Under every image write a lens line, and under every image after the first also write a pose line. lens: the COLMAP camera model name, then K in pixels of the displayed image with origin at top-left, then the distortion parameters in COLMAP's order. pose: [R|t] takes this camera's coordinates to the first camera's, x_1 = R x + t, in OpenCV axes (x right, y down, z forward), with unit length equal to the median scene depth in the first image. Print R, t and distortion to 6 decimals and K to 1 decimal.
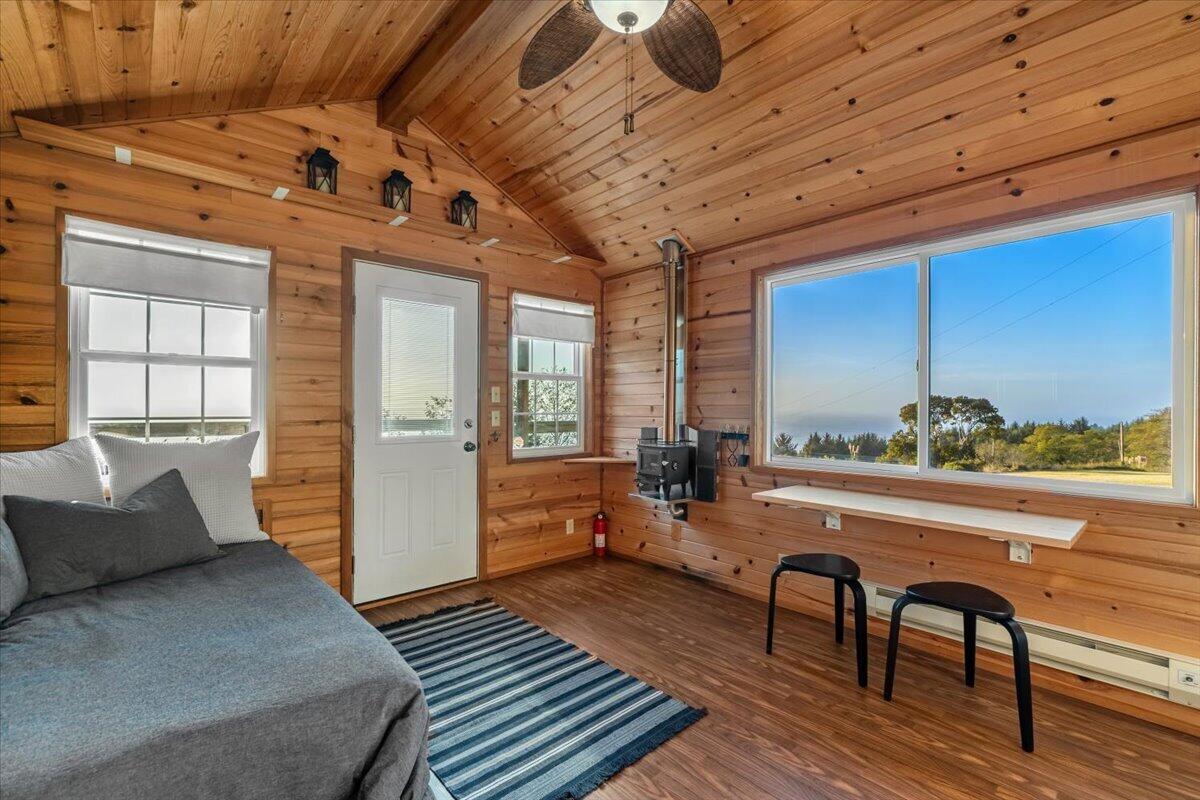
lens RADIAL K [[515.6, 0, 597.5], [0, 515.6, 406.7], [0, 0, 1]] dist [-0.009146, 0.003281]
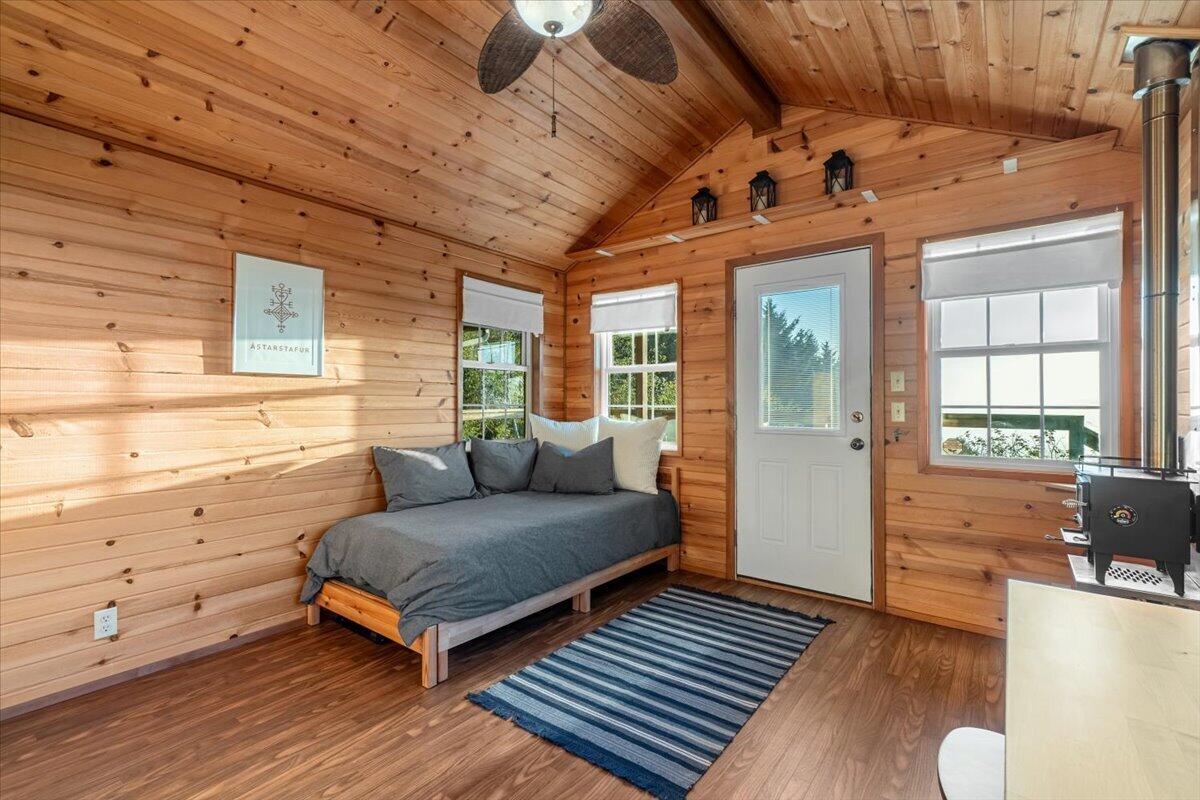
lens RADIAL K [[515.6, 0, 587.7], [0, 515.6, 398.2], [0, 0, 1]] dist [-0.009146, 0.003281]
pose [[0.186672, -0.005449, -0.982407, 0.495781], [0.005860, 0.999973, -0.004433, 0.002570], [0.982405, -0.004929, 0.186699, 0.398882]]
